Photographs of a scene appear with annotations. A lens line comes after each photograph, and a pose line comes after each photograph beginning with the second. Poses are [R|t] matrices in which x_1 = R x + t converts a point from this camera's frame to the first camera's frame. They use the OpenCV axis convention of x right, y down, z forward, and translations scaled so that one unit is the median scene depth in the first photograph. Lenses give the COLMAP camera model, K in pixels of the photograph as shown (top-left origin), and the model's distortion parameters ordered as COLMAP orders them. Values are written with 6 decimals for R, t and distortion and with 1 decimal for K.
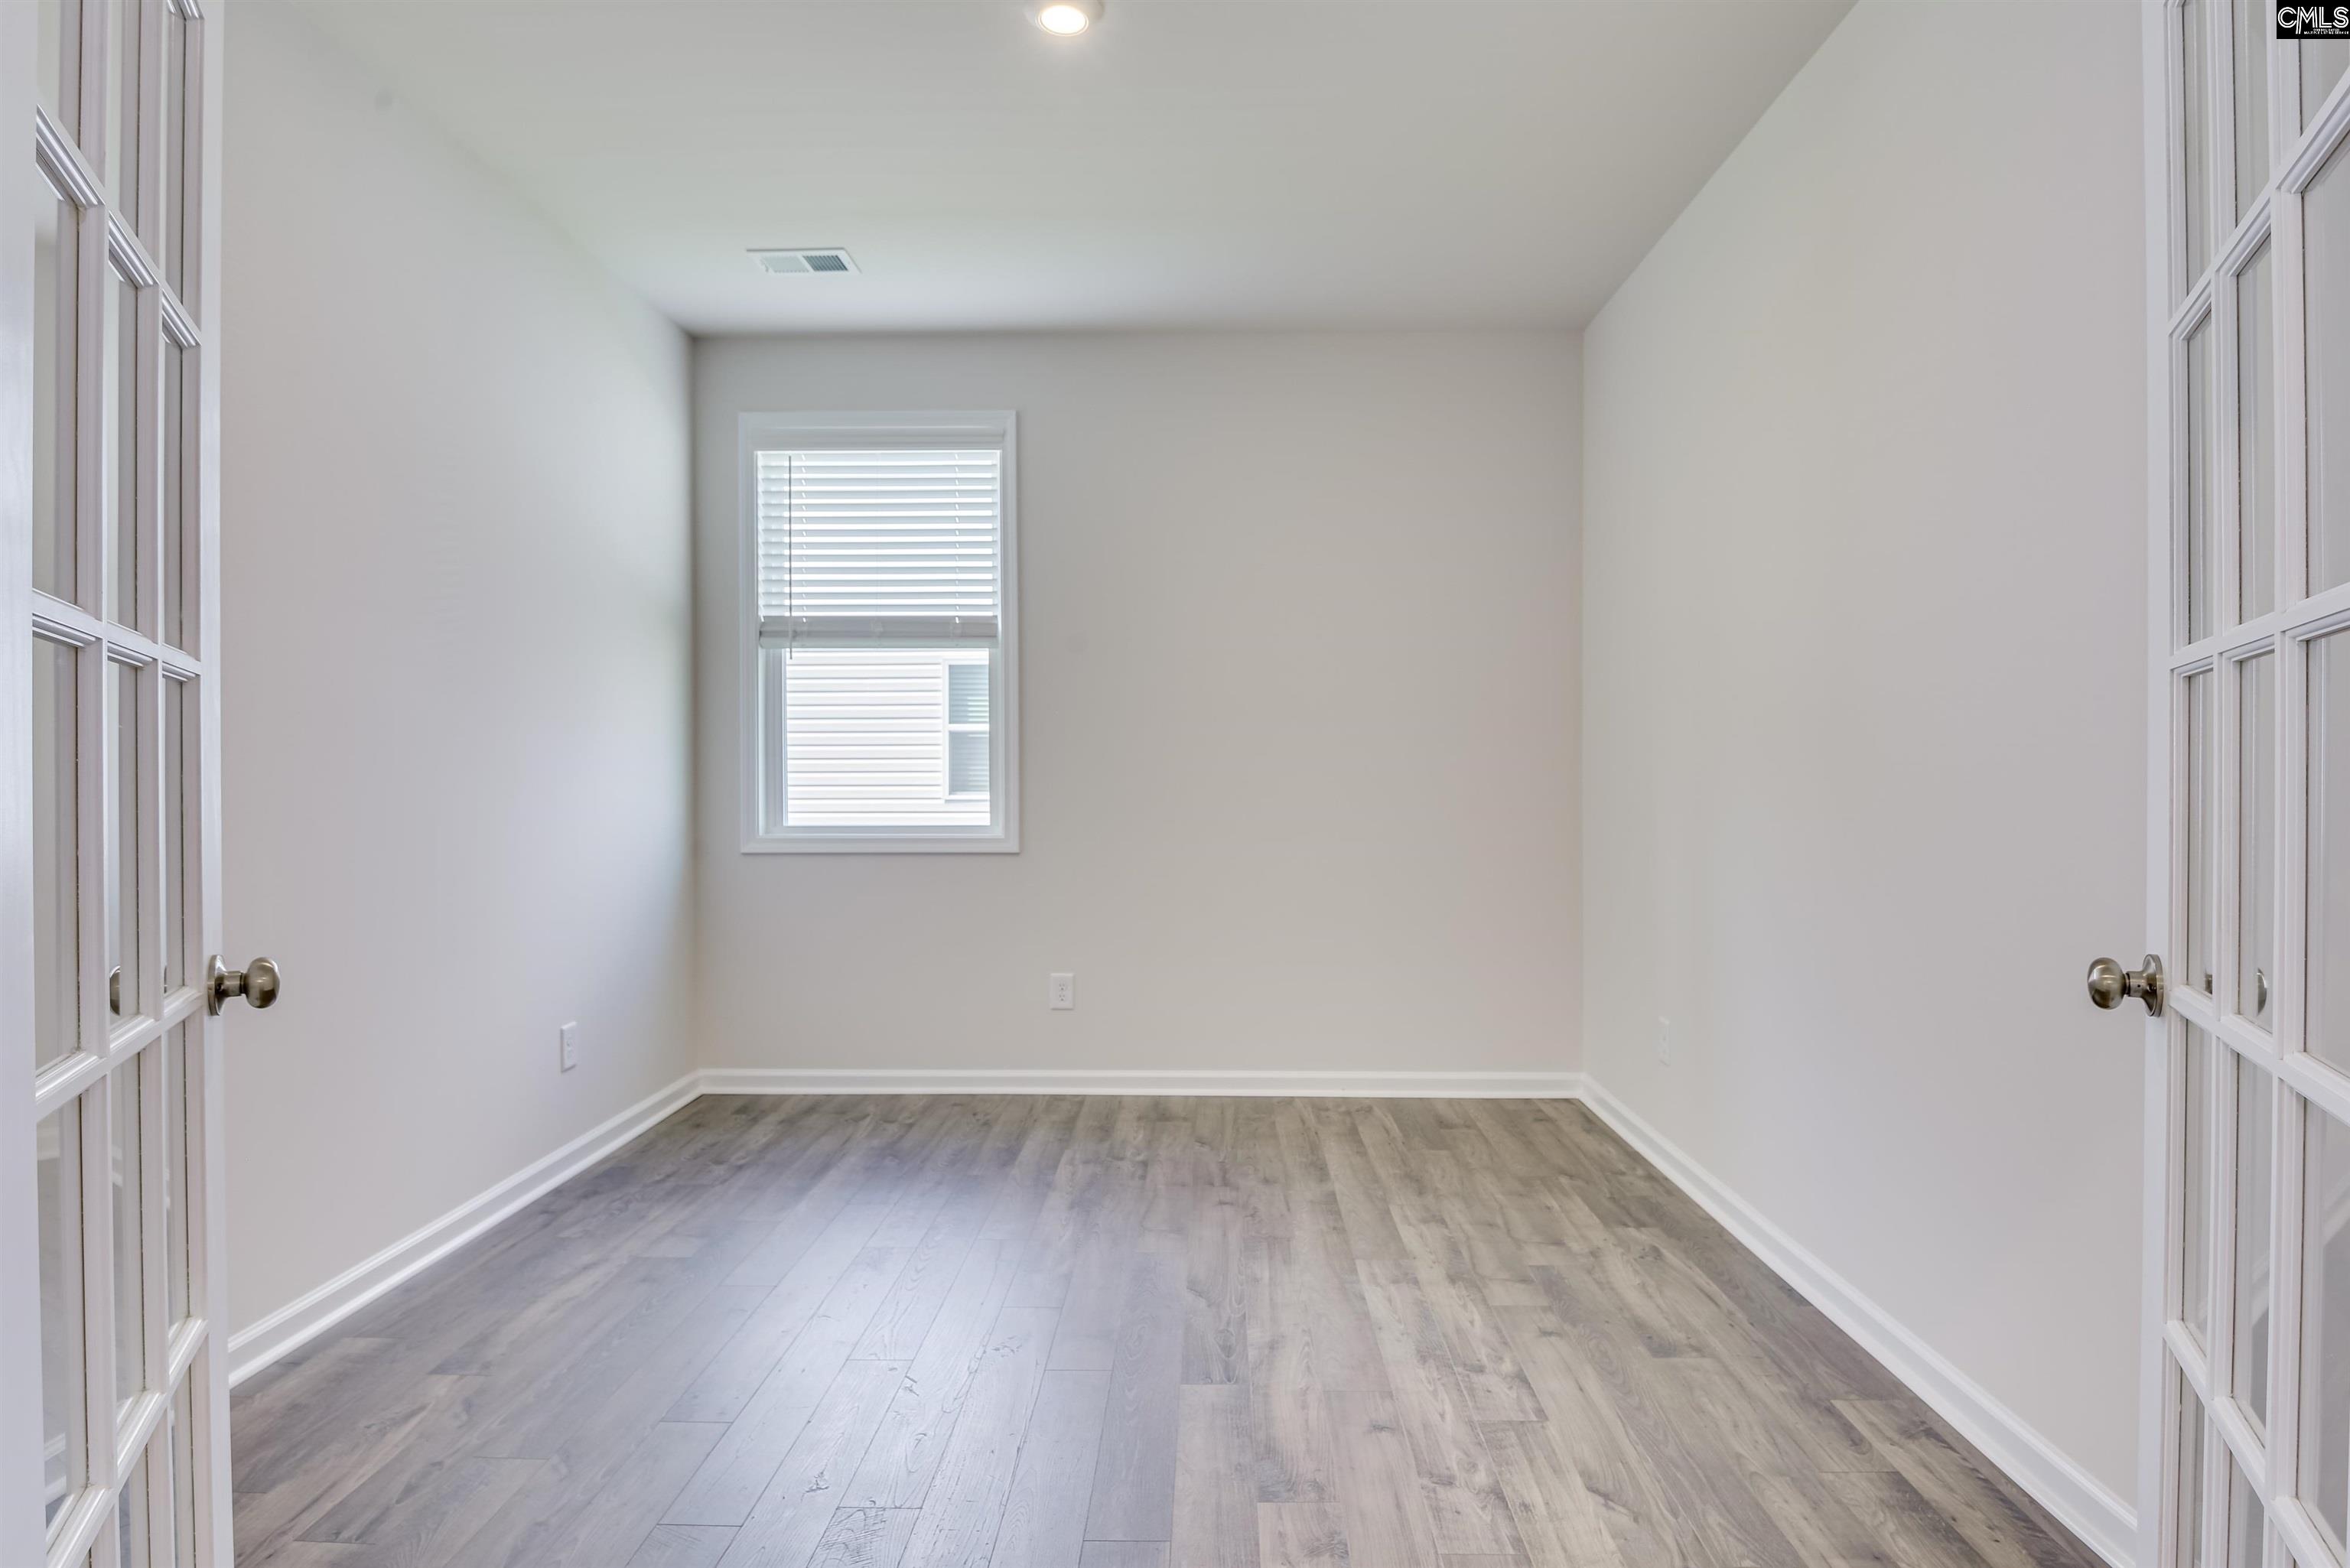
lens RADIAL K [[1347.2, 0, 1181.4], [0, 1347.2, 791.6], [0, 0, 1]] dist [0.030228, -0.044819]
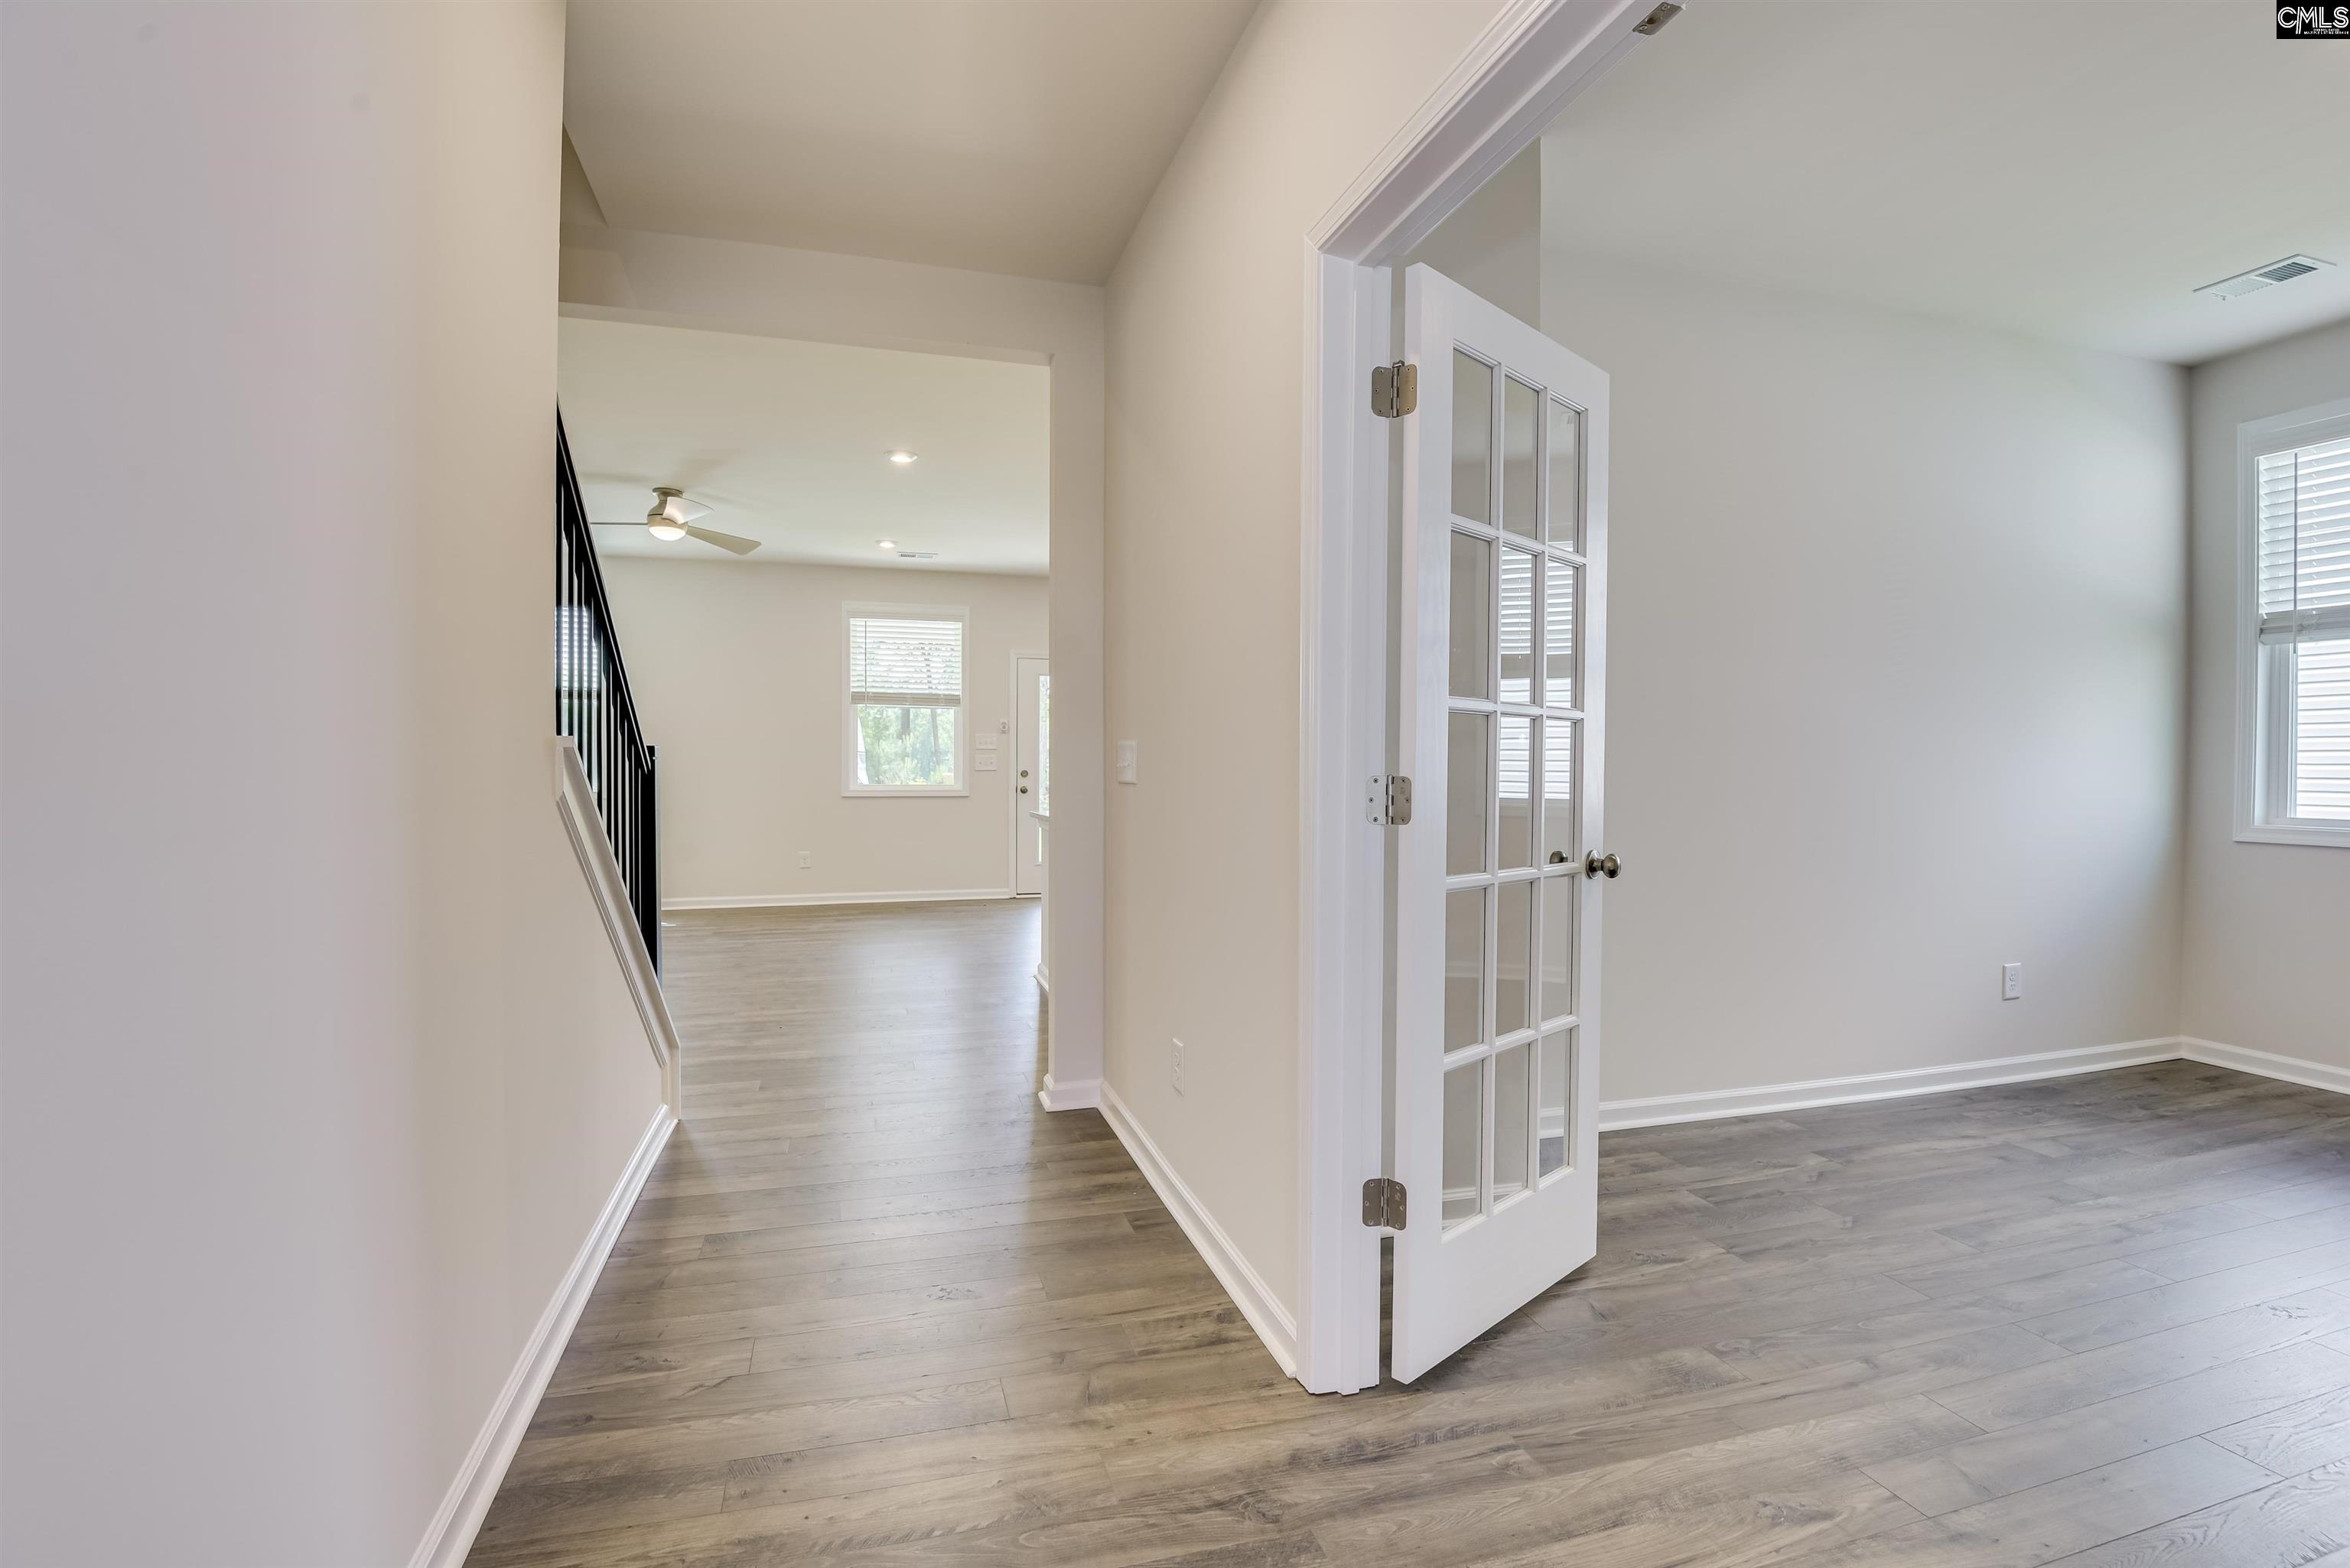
lens RADIAL K [[1086.0, 0, 1168.4], [0, 1086.0, 786.6], [0, 0, 1]] dist [-0.037935, -0.001684]
pose [[0.300948, 0.019028, -0.953451, 0.303408], [-0.013379, 0.999787, 0.015730, 0.002001], [0.953547, 0.008023, 0.301138, -0.059475]]
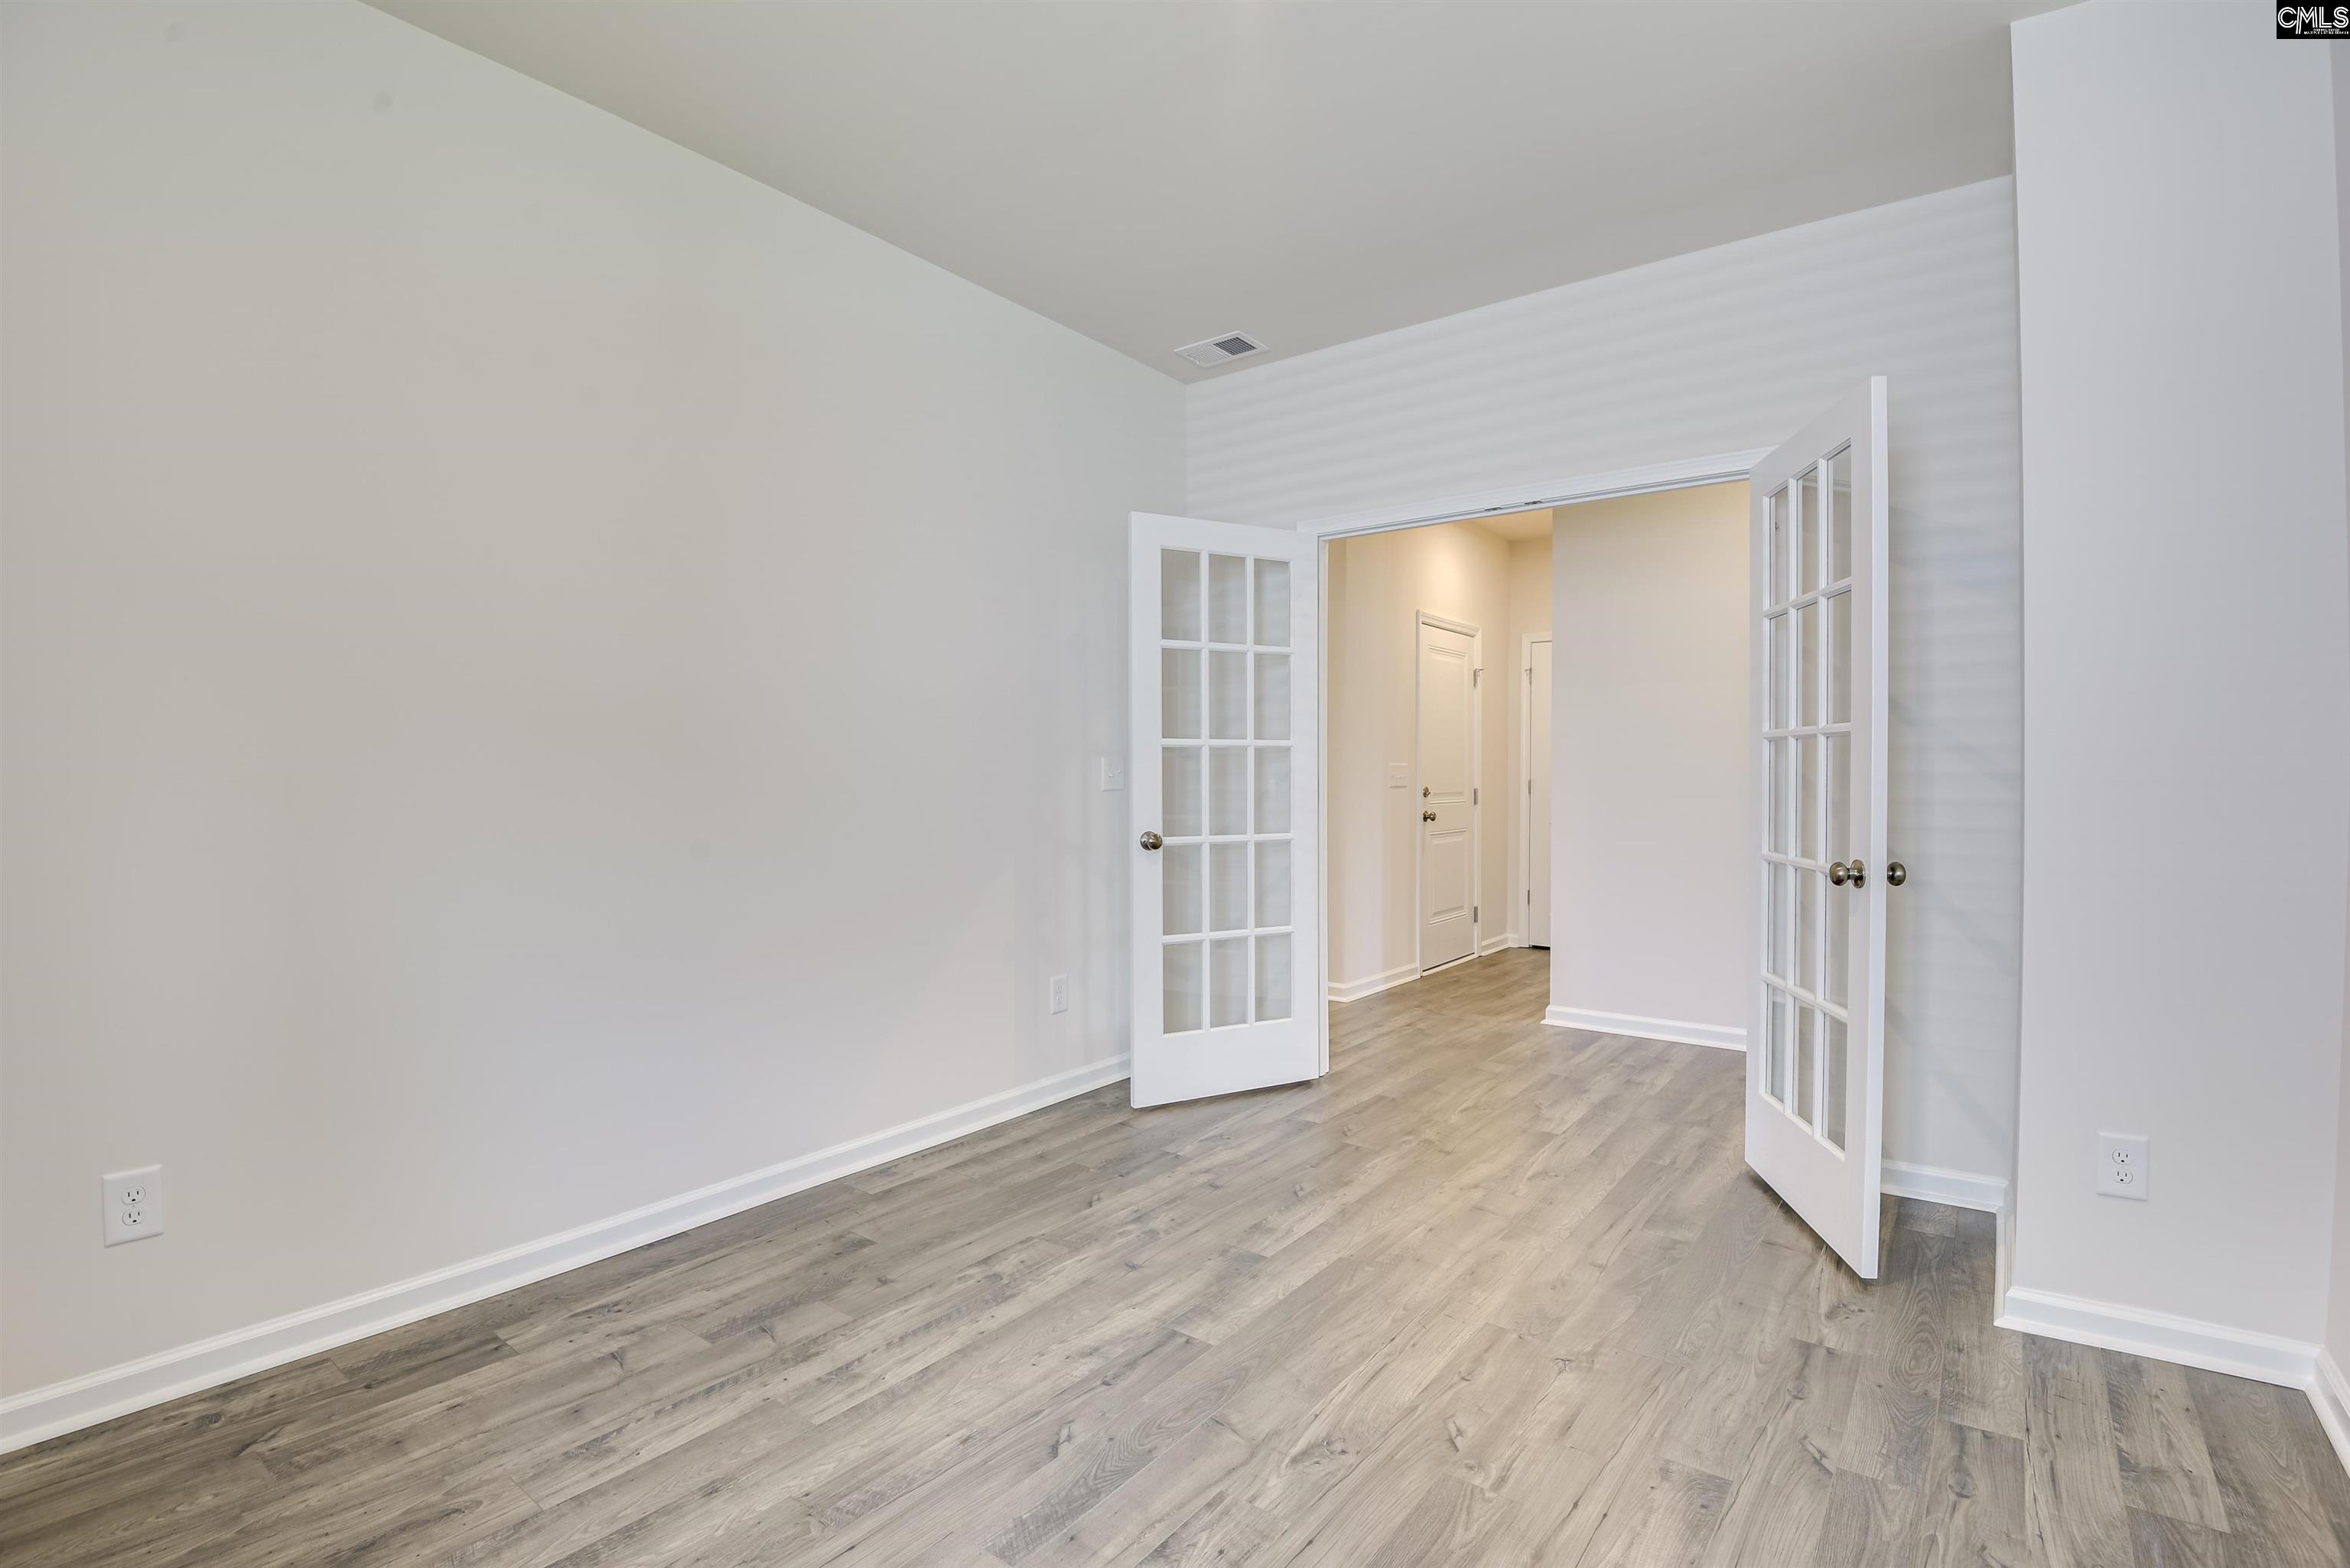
lens RADIAL K [[1086.0, 0, 1168.4], [0, 1086.0, 786.6], [0, 0, 1]] dist [-0.037935, -0.001684]
pose [[-0.808286, -0.004502, 0.588773, -0.371047], [0.007431, 0.999813, 0.017846, -0.015567], [-0.588743, 0.018800, -0.808102, 1.344858]]
